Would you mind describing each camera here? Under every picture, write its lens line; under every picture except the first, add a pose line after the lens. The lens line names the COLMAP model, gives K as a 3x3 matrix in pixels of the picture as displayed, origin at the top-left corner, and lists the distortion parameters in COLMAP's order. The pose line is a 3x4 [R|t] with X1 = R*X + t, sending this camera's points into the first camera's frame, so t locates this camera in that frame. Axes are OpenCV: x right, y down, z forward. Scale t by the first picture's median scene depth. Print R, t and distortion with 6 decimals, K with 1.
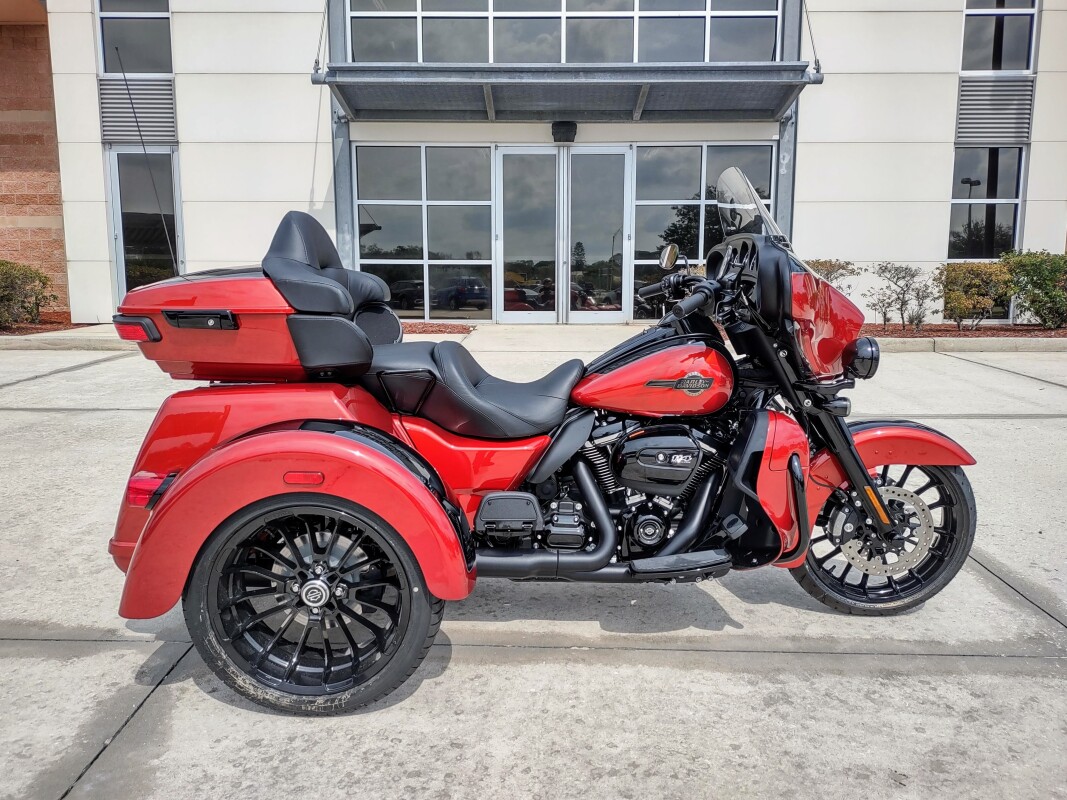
lens RADIAL K [[796.3, 0, 511.6], [0, 796.3, 401.0], [0, 0, 1]] dist [0.011745, -0.002264]
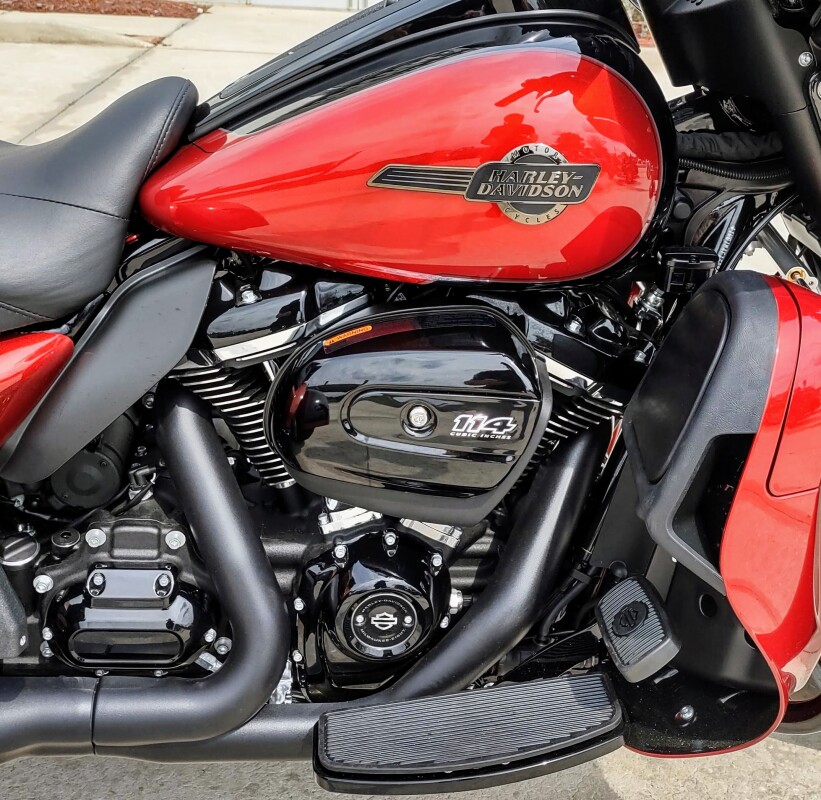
lens RADIAL K [[1427.8, 0, 410.5], [0, 1427.8, 400.0], [0, 0, 1]] dist [0.046138, 0.068609]
pose [[0.991802, 0.014599, 0.126947, 0.106860], [-0.035951, 0.985204, 0.167573, -0.026739], [-0.122622, -0.170763, 0.977652, 0.432360]]
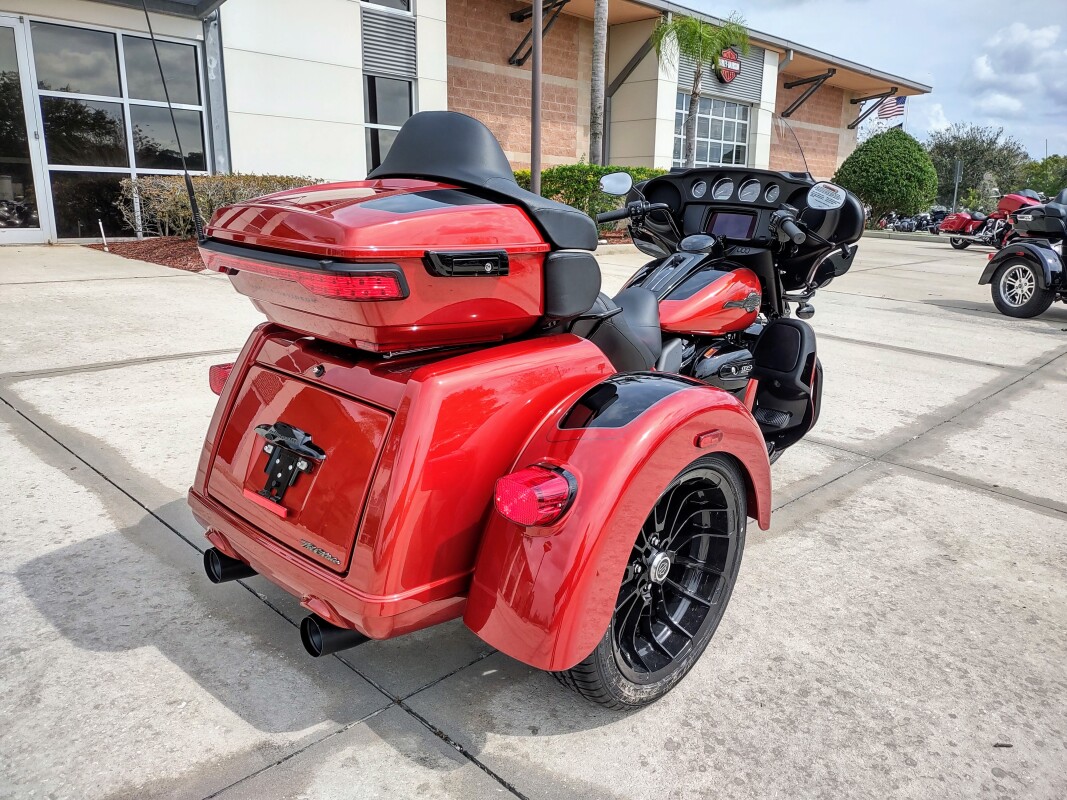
lens RADIAL K [[796.3, 0, 511.6], [0, 796.3, 401.0], [0, 0, 1]] dist [0.011745, -0.002264]
pose [[0.693450, -0.162115, 0.702030, -0.779057], [0.087100, 0.986074, 0.141672, -0.068804], [-0.715221, -0.037095, 0.697913, 0.406649]]
